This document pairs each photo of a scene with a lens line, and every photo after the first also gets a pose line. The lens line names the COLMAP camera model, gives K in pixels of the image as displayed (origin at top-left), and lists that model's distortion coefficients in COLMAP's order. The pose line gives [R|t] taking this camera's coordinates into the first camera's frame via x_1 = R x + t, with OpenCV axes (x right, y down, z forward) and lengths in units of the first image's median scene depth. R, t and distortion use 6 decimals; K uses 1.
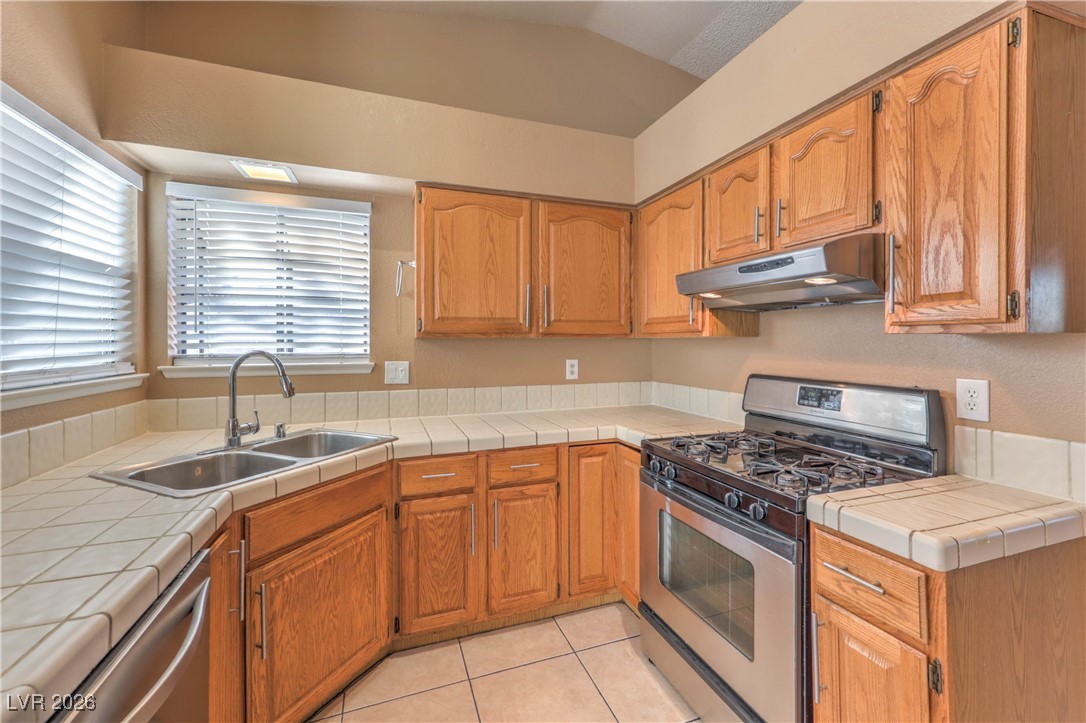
lens RADIAL K [[438.2, 0, 549.7], [0, 438.2, 339.8], [0, 0, 1]] dist [0.006598, 0.000313]
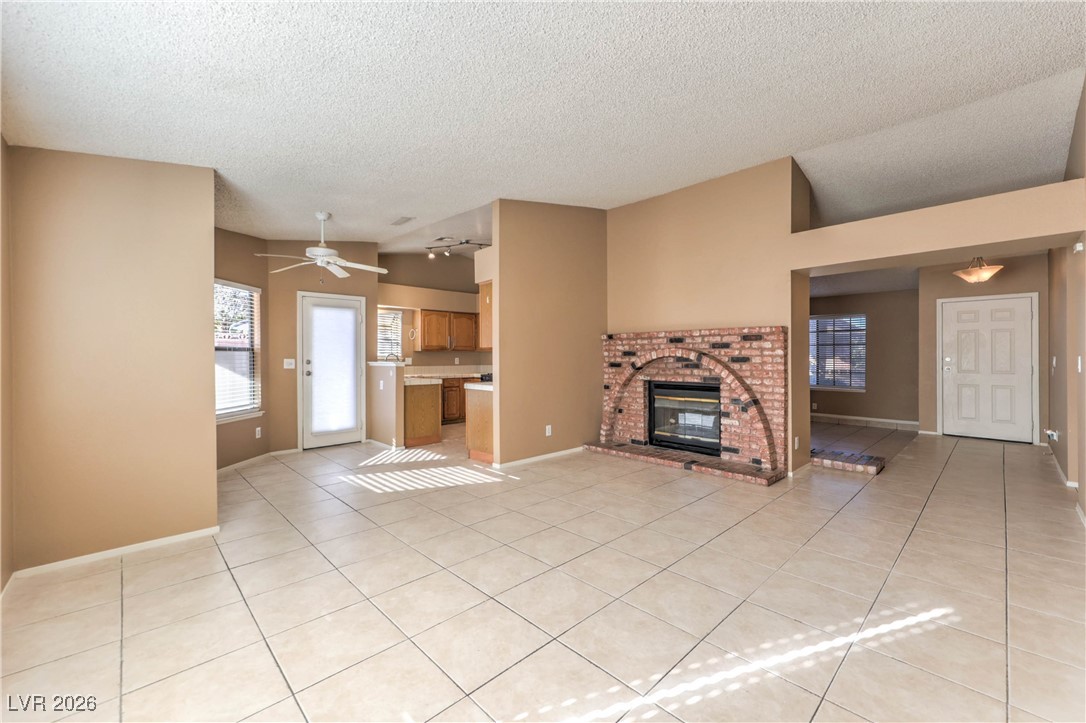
lens RADIAL K [[438.2, 0, 545.2], [0, 438.2, 364.0], [0, 0, 1]] dist [0.006598, 0.000313]
pose [[0.904641, -0.007854, 0.426102, -1.011935], [0.002577, 0.999913, 0.012960, 0.066148], [-0.426167, -0.010626, 0.904582, -3.028719]]
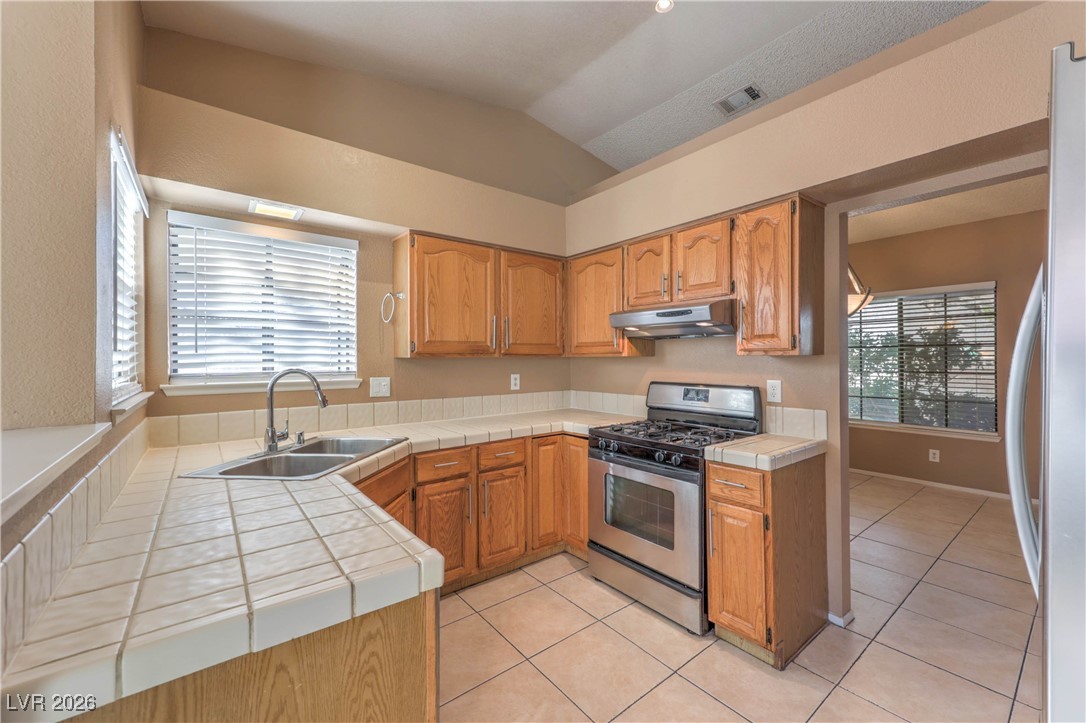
lens RADIAL K [[438.2, 0, 541.5], [0, 438.2, 357.6], [0, 0, 1]] dist [0.006598, 0.000313]
pose [[0.948090, -0.001780, 0.317996, -0.376956], [0.001710, 0.999998, 0.000499, -0.004468], [-0.317997, 0.000071, 0.948092, -0.296236]]
